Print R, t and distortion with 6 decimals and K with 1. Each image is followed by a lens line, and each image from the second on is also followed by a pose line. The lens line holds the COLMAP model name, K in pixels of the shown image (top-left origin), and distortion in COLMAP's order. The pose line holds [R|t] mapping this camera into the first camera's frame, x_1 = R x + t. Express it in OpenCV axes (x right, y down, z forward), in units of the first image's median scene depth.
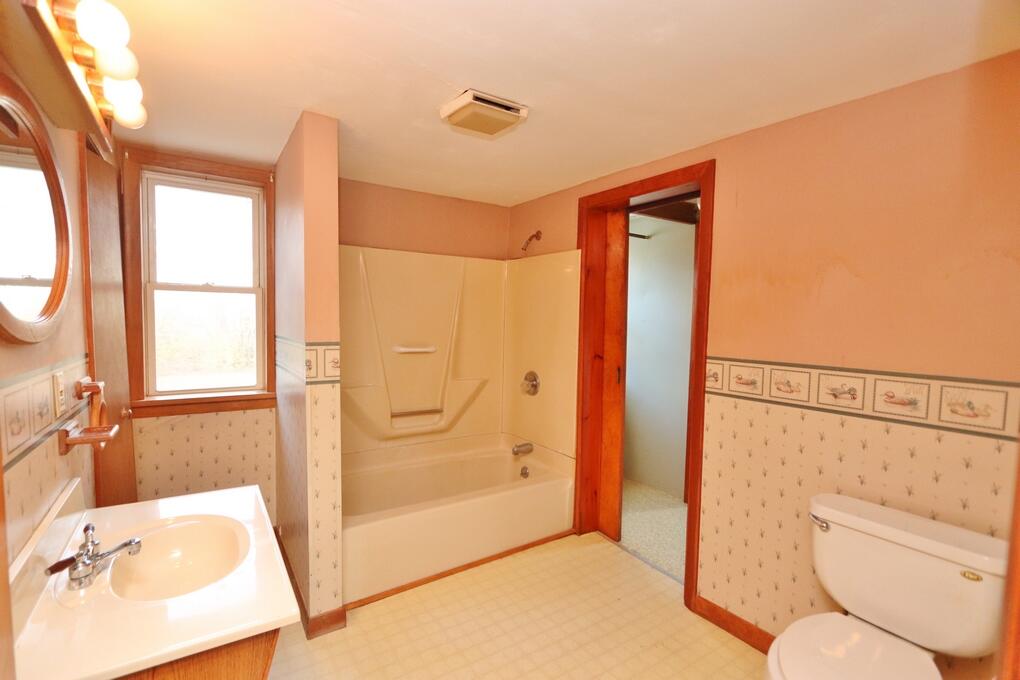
lens RADIAL K [[463.5, 0, 510.0], [0, 463.5, 340.0], [0, 0, 1]] dist [-0.038296, 0.000216]
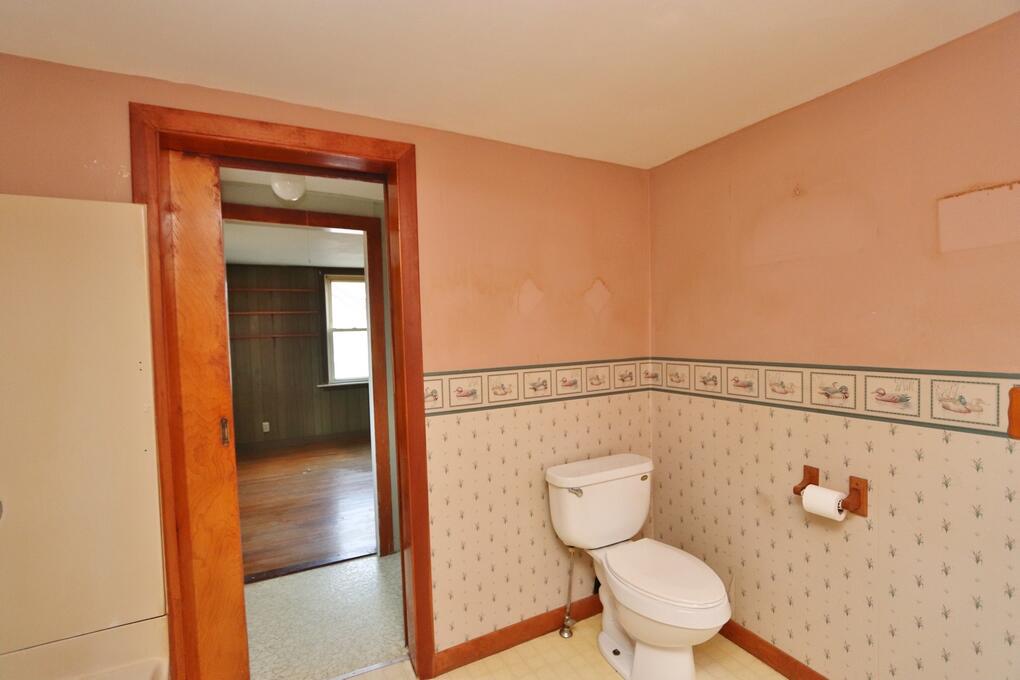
lens RADIAL K [[463.5, 0, 510.0], [0, 463.5, 340.0], [0, 0, 1]] dist [-0.038296, 0.000216]
pose [[0.106741, -0.033291, 0.993729, -0.419283], [0.085431, 0.996050, 0.024192, -0.034171], [-0.990610, 0.082313, 0.109163, 0.771647]]
